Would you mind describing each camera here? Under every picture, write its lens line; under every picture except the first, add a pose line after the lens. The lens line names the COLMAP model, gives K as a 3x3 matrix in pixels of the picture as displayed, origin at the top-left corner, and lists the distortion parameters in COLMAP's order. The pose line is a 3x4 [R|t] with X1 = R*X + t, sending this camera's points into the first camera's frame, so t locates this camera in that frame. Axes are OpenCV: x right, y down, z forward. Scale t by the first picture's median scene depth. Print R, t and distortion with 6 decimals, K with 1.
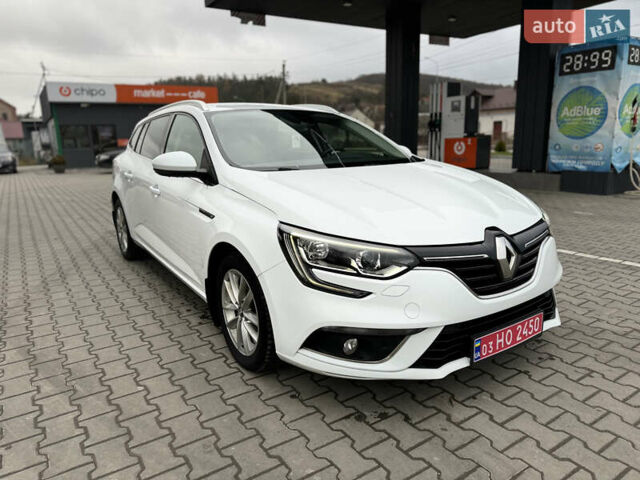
lens RADIAL K [[444.4, 0, 318.2], [0, 444.4, 237.6], [0, 0, 1]] dist [0.028825, -0.034425]
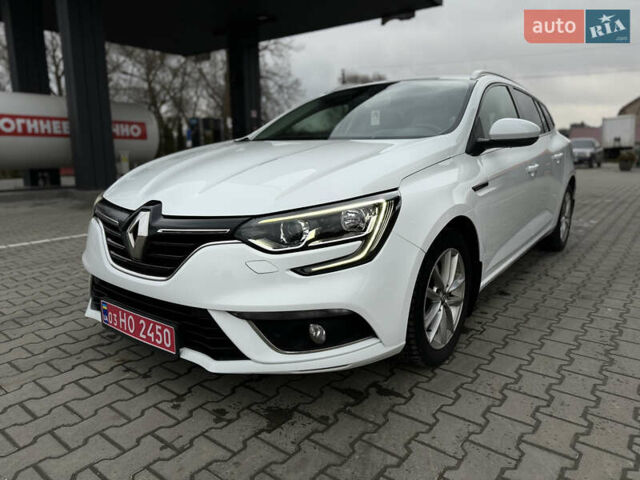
lens RADIAL K [[444.4, 0, 323.3], [0, 444.4, 244.1], [0, 0, 1]] dist [0.028825, -0.034425]
pose [[0.327376, 0.218010, -0.919400, 1.185390], [-0.203362, 0.966473, 0.156760, -0.130265], [0.922751, 0.135651, 0.360735, 0.900789]]
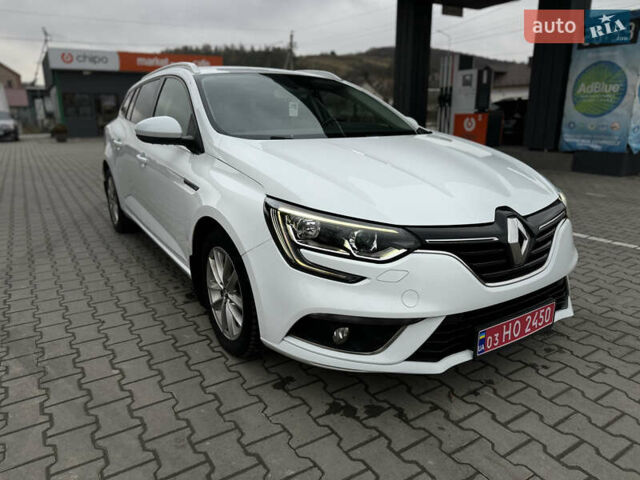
lens RADIAL K [[444.4, 0, 318.2], [0, 444.4, 238.8], [0, 0, 1]] dist [0.028825, -0.034425]
pose [[0.999658, 0.024230, -0.009836, 0.024982], [-0.023642, 0.998150, 0.056017, -0.000845], [0.011175, -0.055766, 0.998381, 0.088571]]
